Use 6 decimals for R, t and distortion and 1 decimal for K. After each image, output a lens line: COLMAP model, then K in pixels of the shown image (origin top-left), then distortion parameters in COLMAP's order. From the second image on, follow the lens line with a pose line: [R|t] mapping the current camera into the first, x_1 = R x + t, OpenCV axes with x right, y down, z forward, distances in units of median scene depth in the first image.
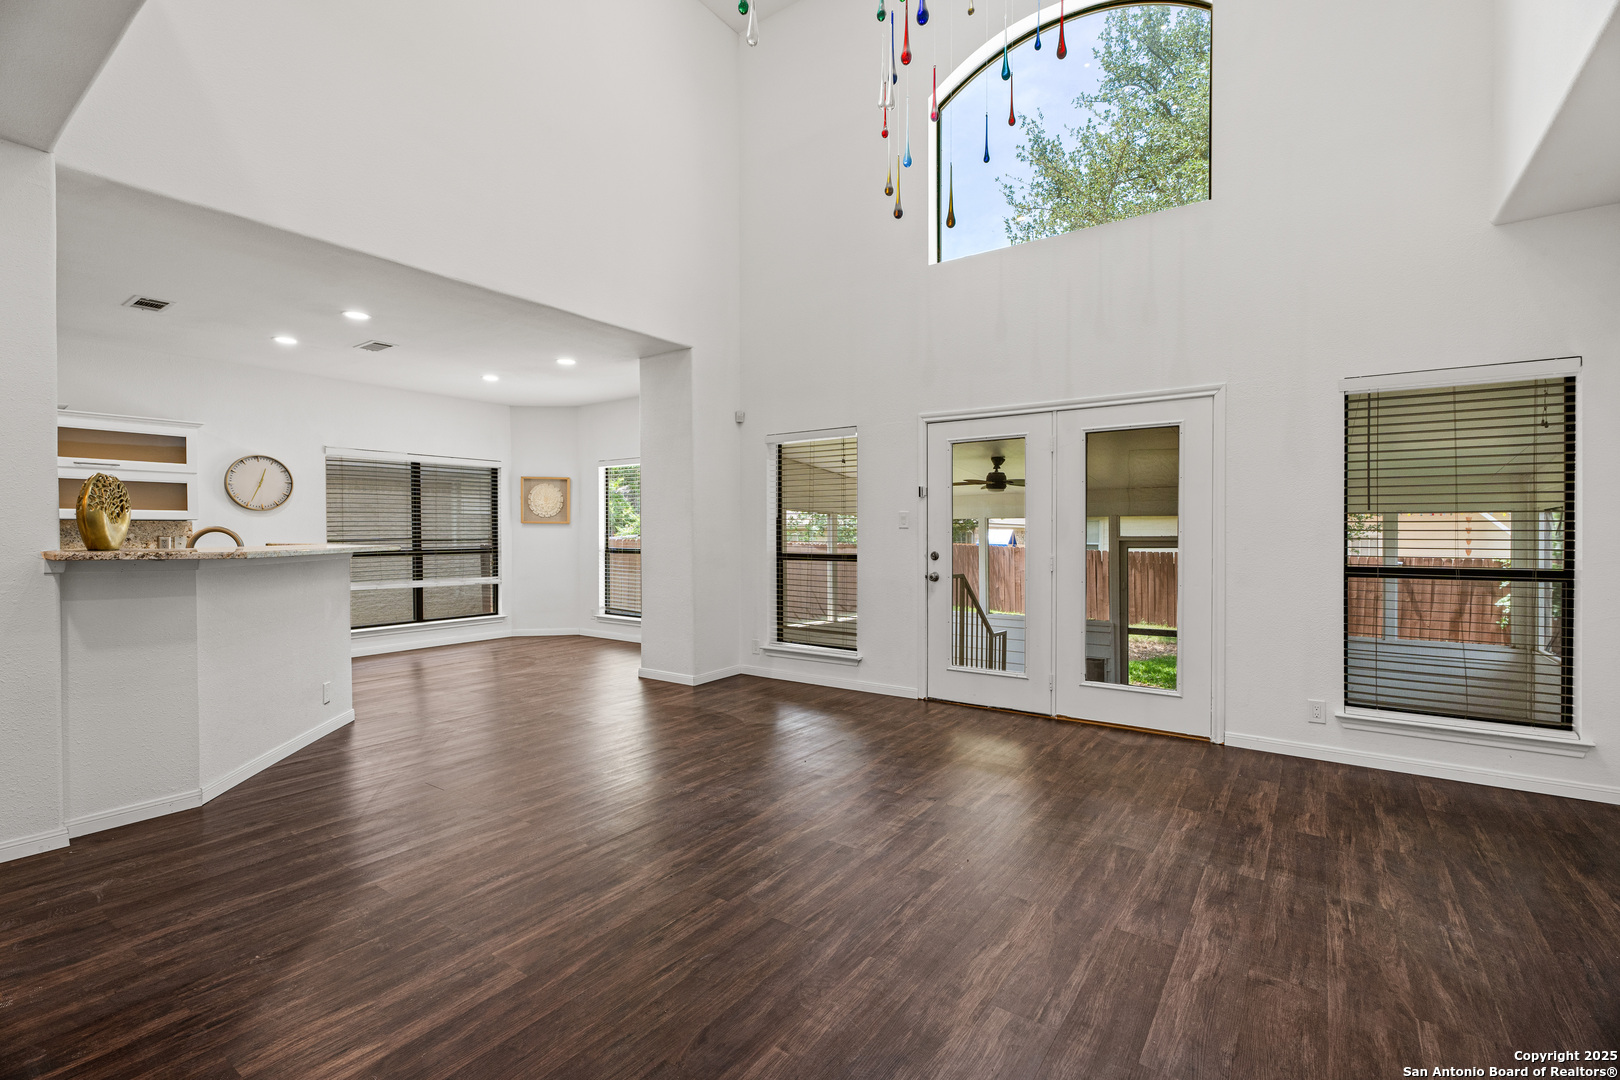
lens RADIAL K [[721.7, 0, 810.0], [0, 721.7, 539.8], [0, 0, 1]] dist [-0.001399, -0.000776]
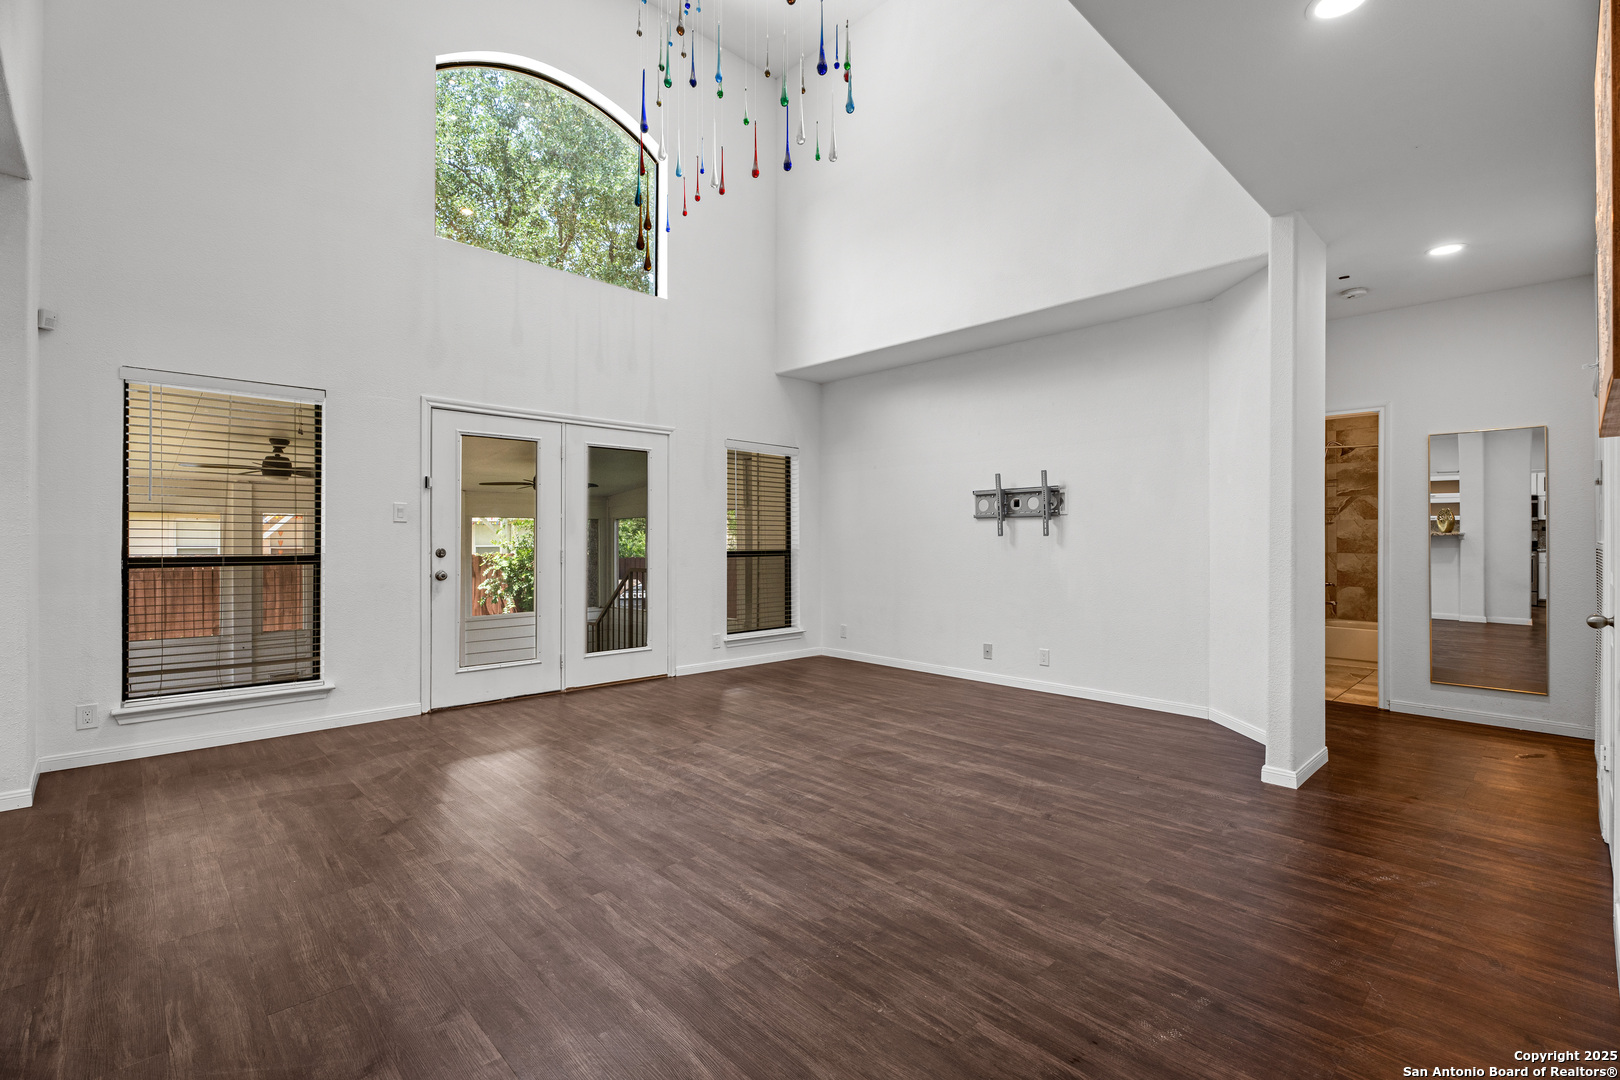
lens RADIAL K [[721.7, 0, 812.5], [0, 721.7, 534.9], [0, 0, 1]] dist [-0.001399, -0.000776]
pose [[0.189023, 0.005030, 0.981960, -0.721596], [0.006934, 0.999955, -0.006457, 0.009390], [-0.981948, 0.008030, 0.188980, 0.405870]]
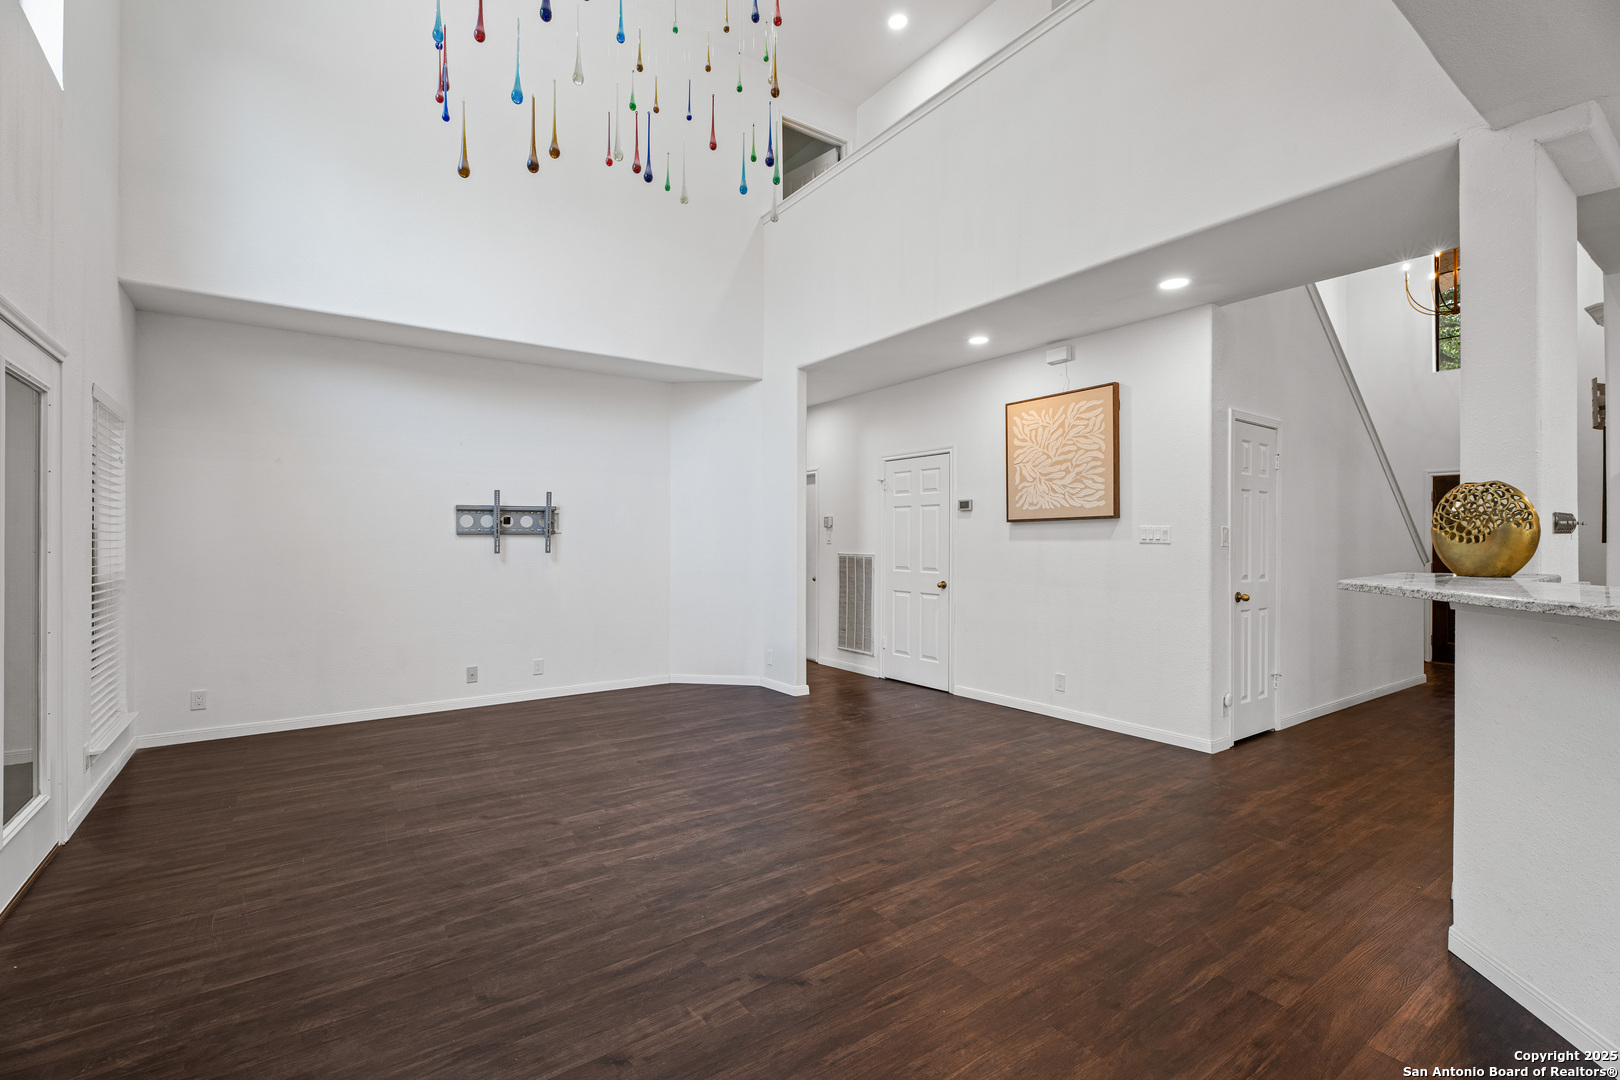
lens RADIAL K [[721.7, 0, 805.0], [0, 721.7, 540.0], [0, 0, 1]] dist [-0.001399, -0.000776]
pose [[-0.942944, 0.001289, 0.332950, -0.342431], [0.003418, 0.999977, 0.005807, -0.021900], [-0.332935, 0.006614, -0.942927, 1.293458]]
